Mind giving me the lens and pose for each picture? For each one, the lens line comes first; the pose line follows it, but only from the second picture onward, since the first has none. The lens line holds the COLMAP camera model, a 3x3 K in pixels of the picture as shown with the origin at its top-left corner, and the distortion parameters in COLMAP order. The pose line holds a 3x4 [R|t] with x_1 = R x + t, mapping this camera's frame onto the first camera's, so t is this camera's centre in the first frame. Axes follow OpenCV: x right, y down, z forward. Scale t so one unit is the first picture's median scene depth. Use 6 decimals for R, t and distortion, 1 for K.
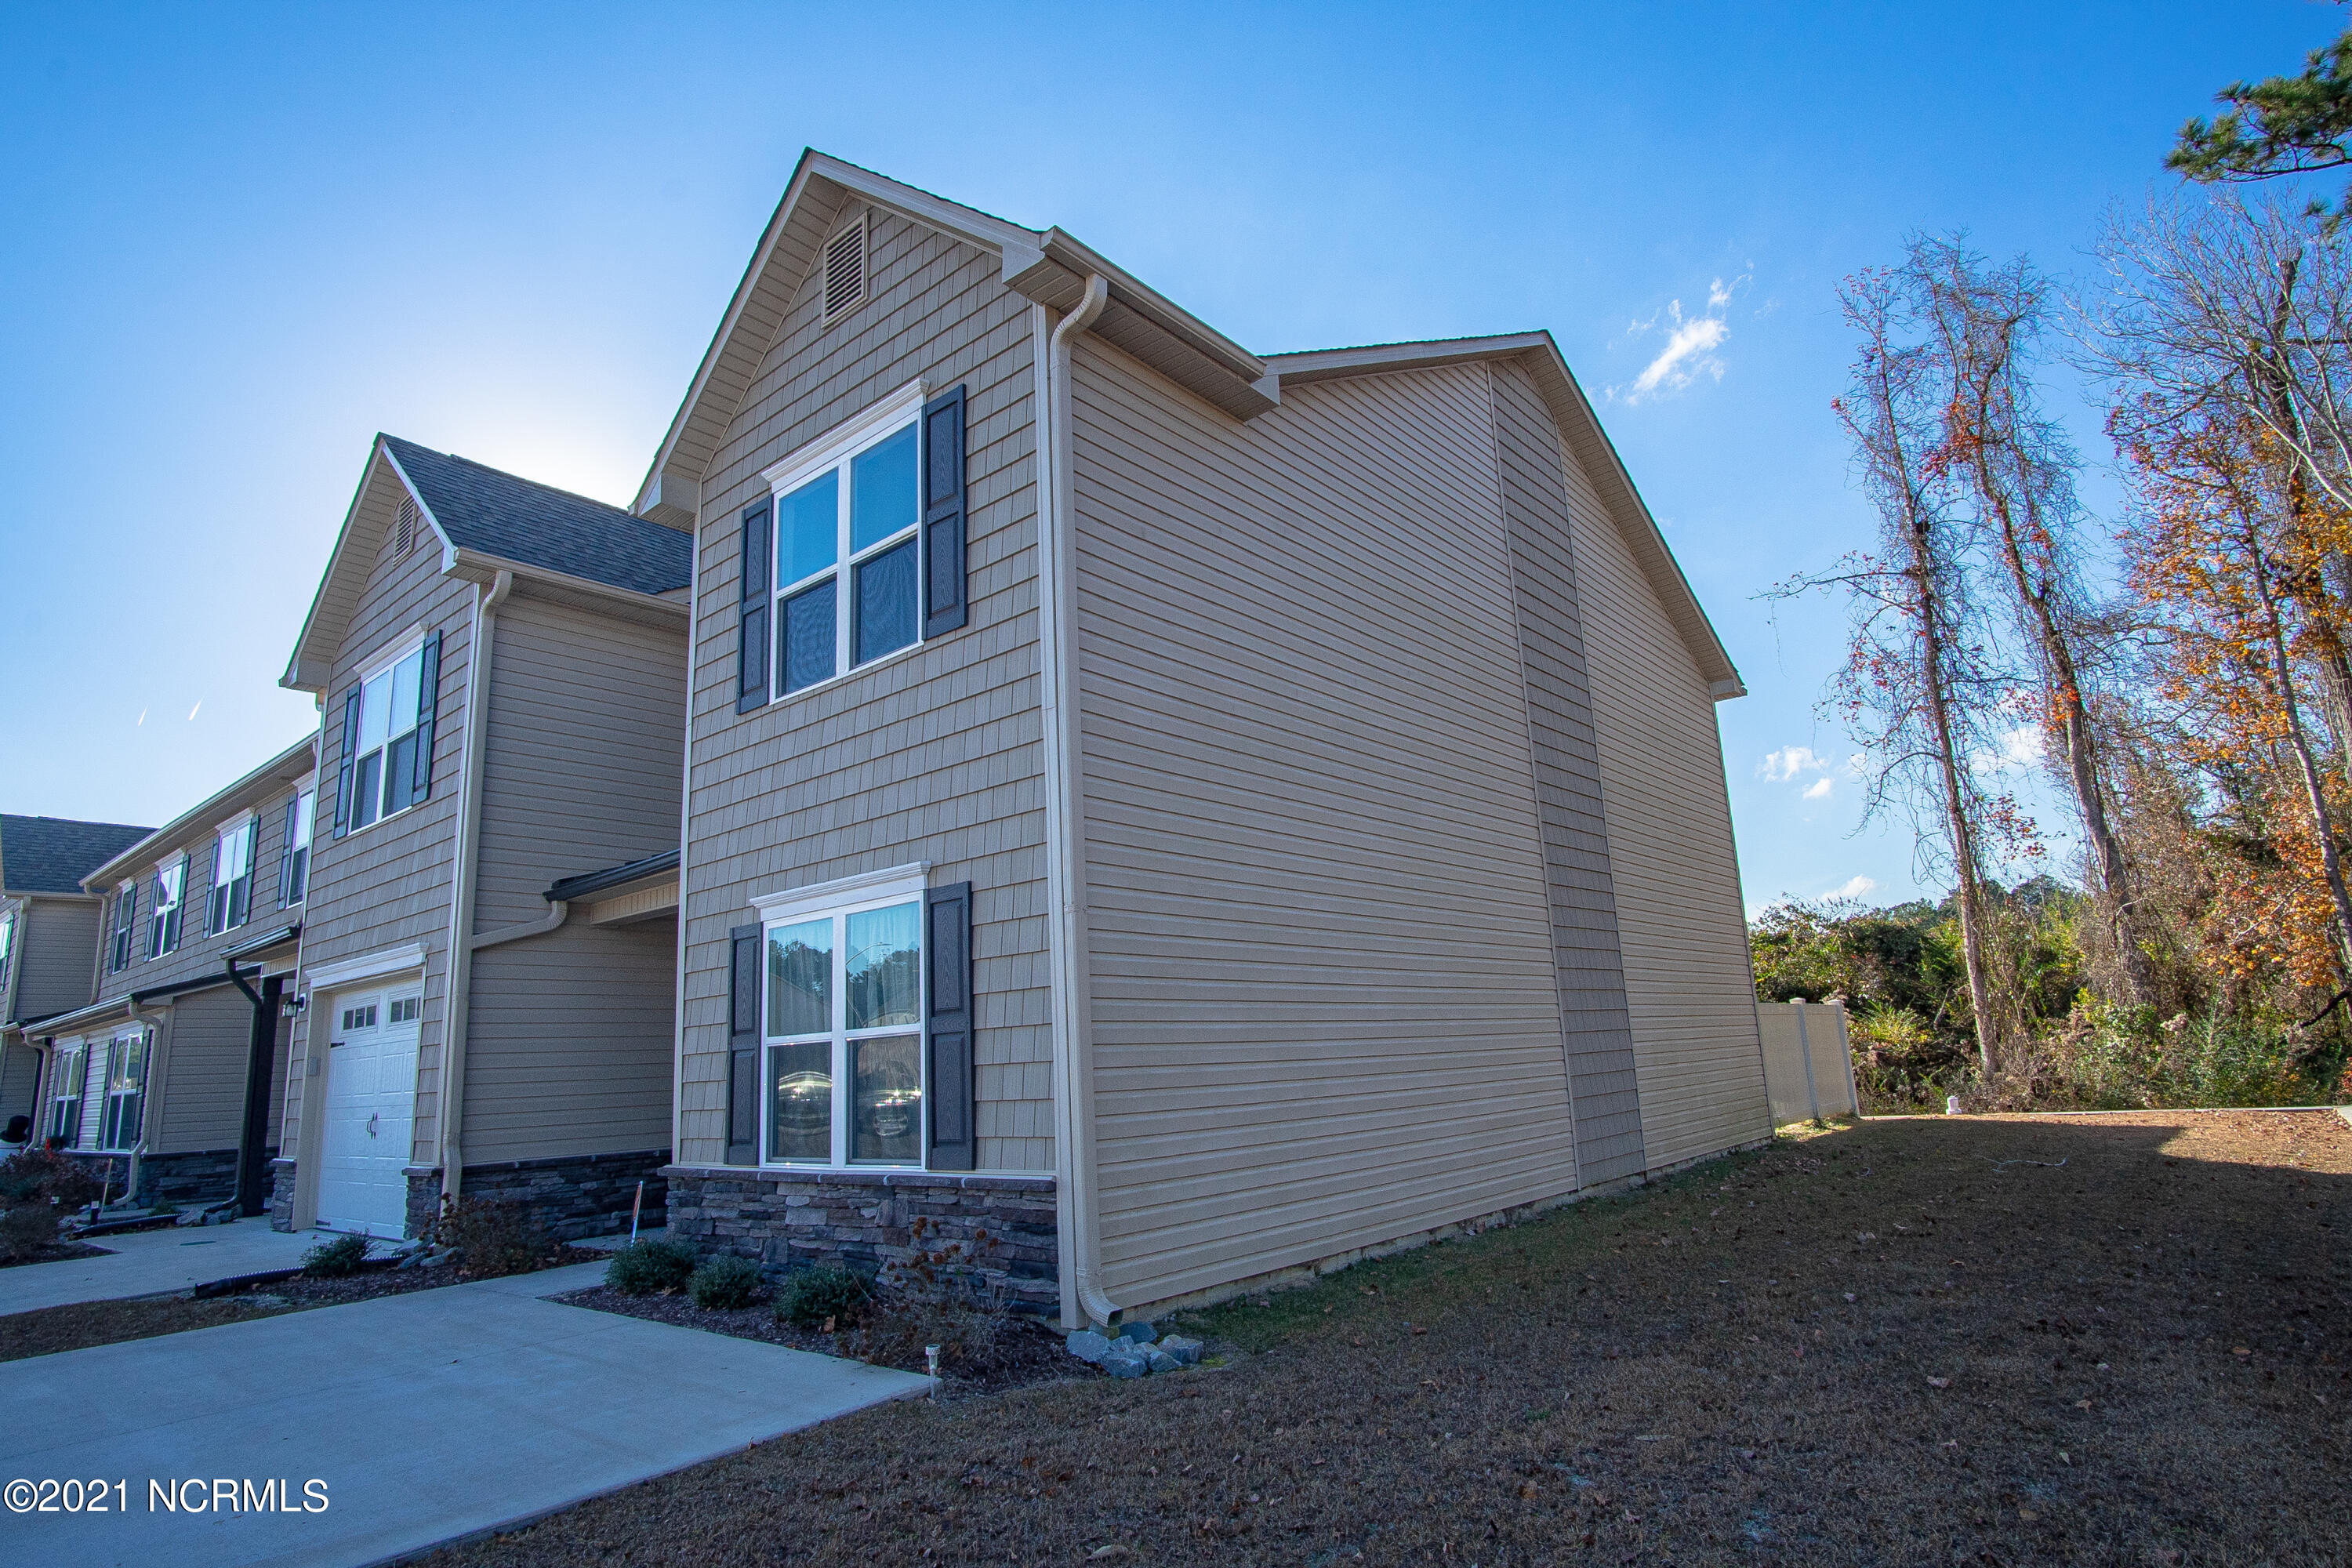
lens RADIAL K [[1257.6, 0, 1176.0], [0, 1257.6, 784.0], [0, 0, 1]] dist [-0.026611, 0.002060]
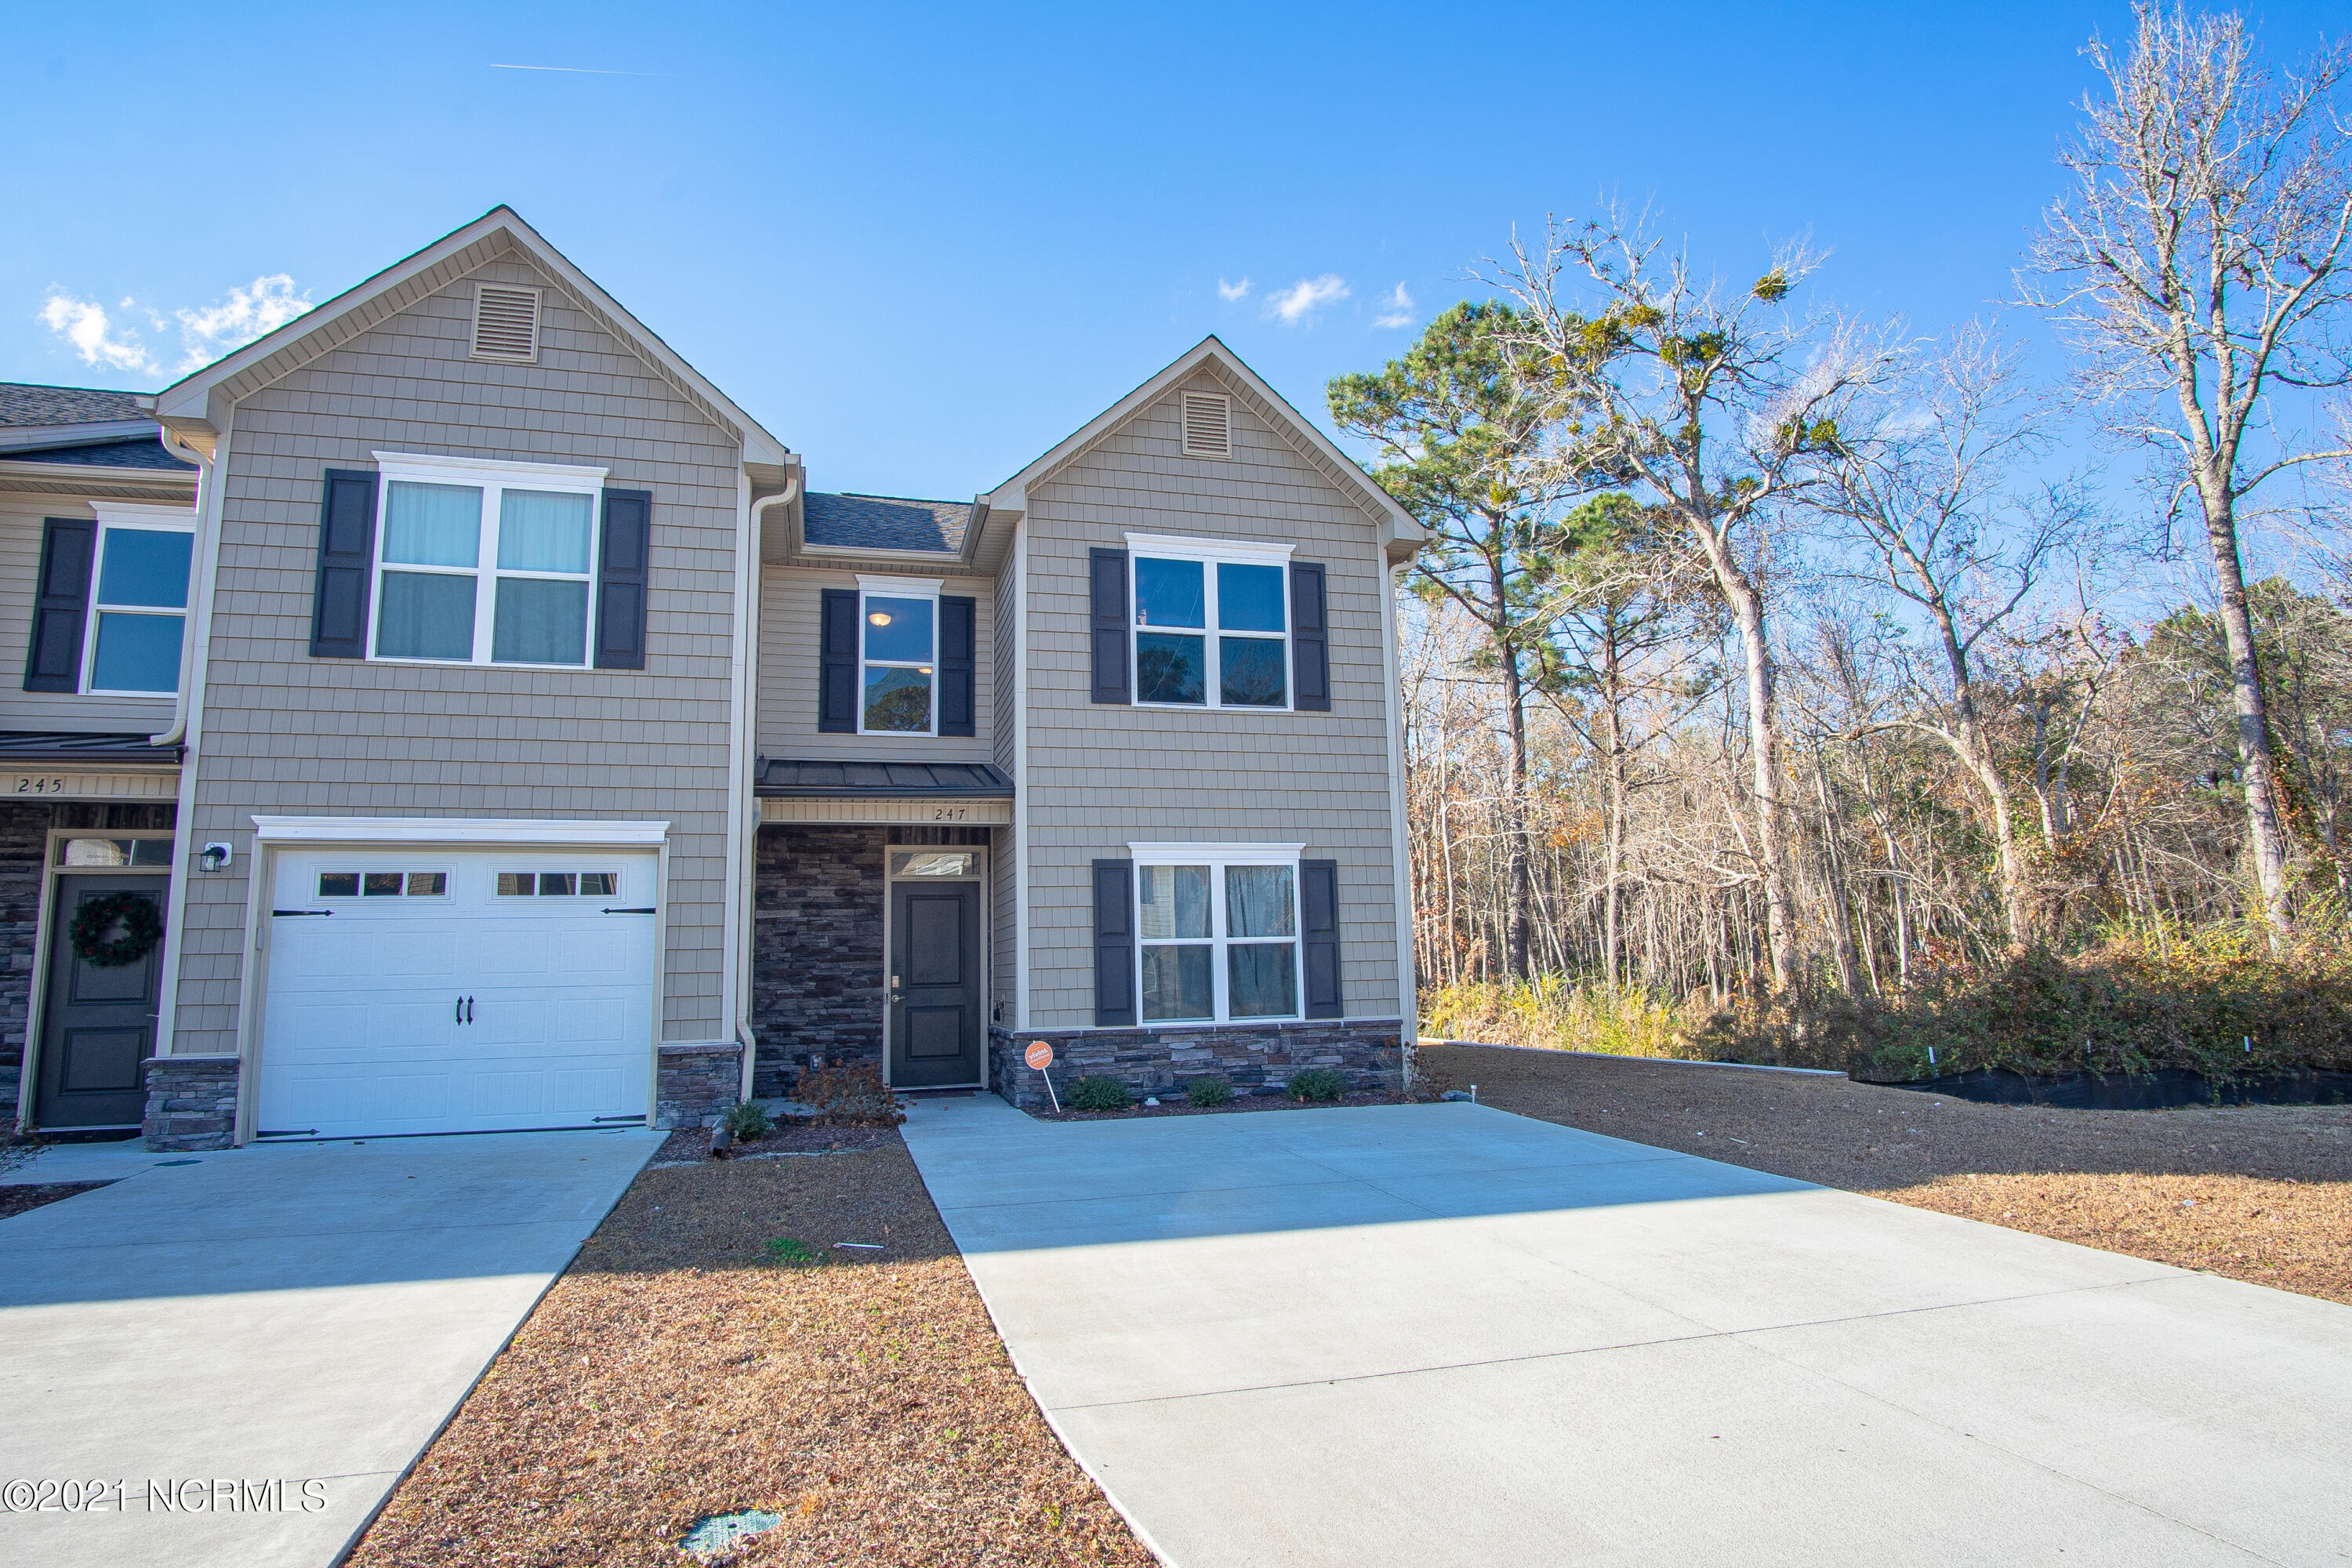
lens RADIAL K [[1257.6, 0, 1176.0], [0, 1257.6, 784.0], [0, 0, 1]] dist [-0.026611, 0.002060]
pose [[0.558522, 0.169522, 0.811982, -1.593543], [-0.182092, 0.980073, -0.079363, 0.140968], [-0.809256, -0.103530, 0.578261, 0.146483]]
